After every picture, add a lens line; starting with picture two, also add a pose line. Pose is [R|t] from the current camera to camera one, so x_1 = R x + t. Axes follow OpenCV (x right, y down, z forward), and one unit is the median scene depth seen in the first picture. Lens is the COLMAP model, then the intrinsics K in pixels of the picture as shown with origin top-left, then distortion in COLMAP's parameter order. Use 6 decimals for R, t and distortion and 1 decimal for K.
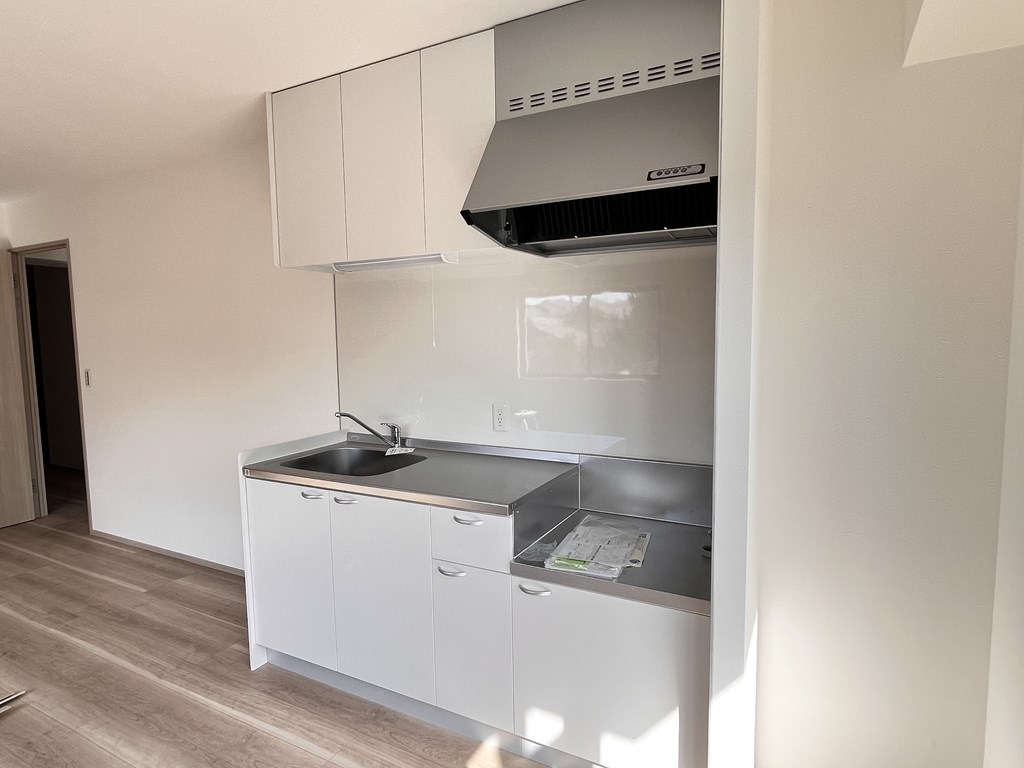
lens RADIAL K [[574.3, 0, 512.3], [0, 574.3, 383.9], [0, 0, 1]] dist [-0.001348, -0.000902]
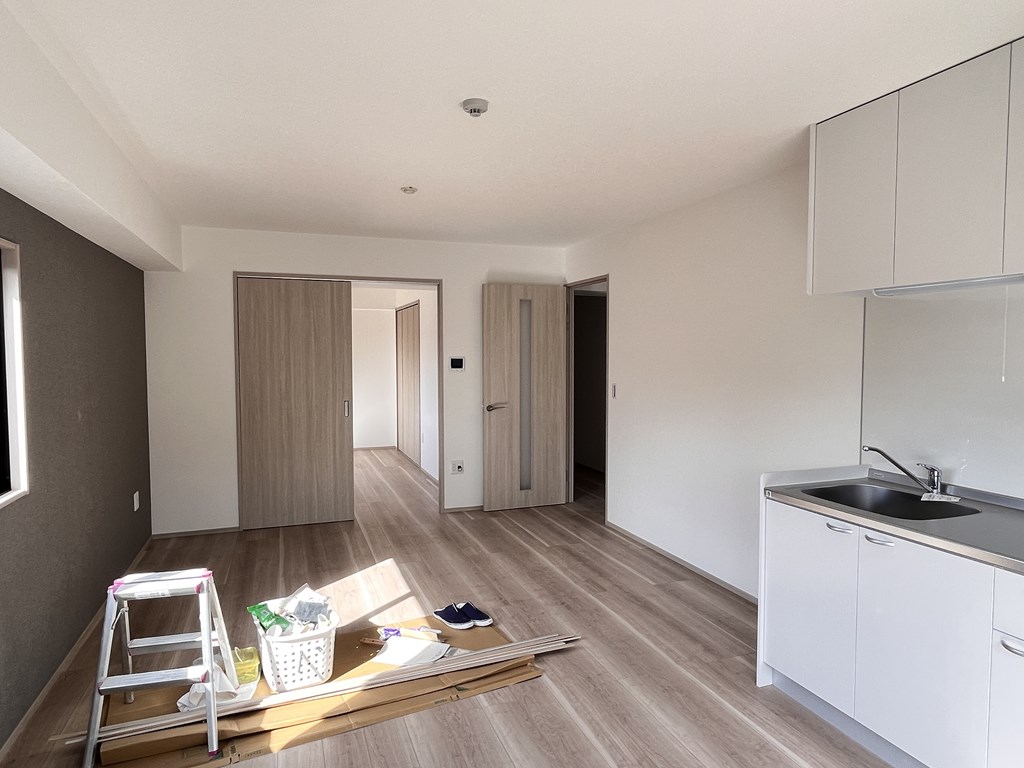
lens RADIAL K [[632.8, 0, 515.5], [0, 632.8, 383.7], [0, 0, 1]] dist [-0.009972, 0.002127]
pose [[0.749929, 0.051572, -0.659505, -0.057299], [-0.074752, 0.997177, -0.007024, -0.001447], [0.657281, 0.054567, 0.751668, -0.152743]]
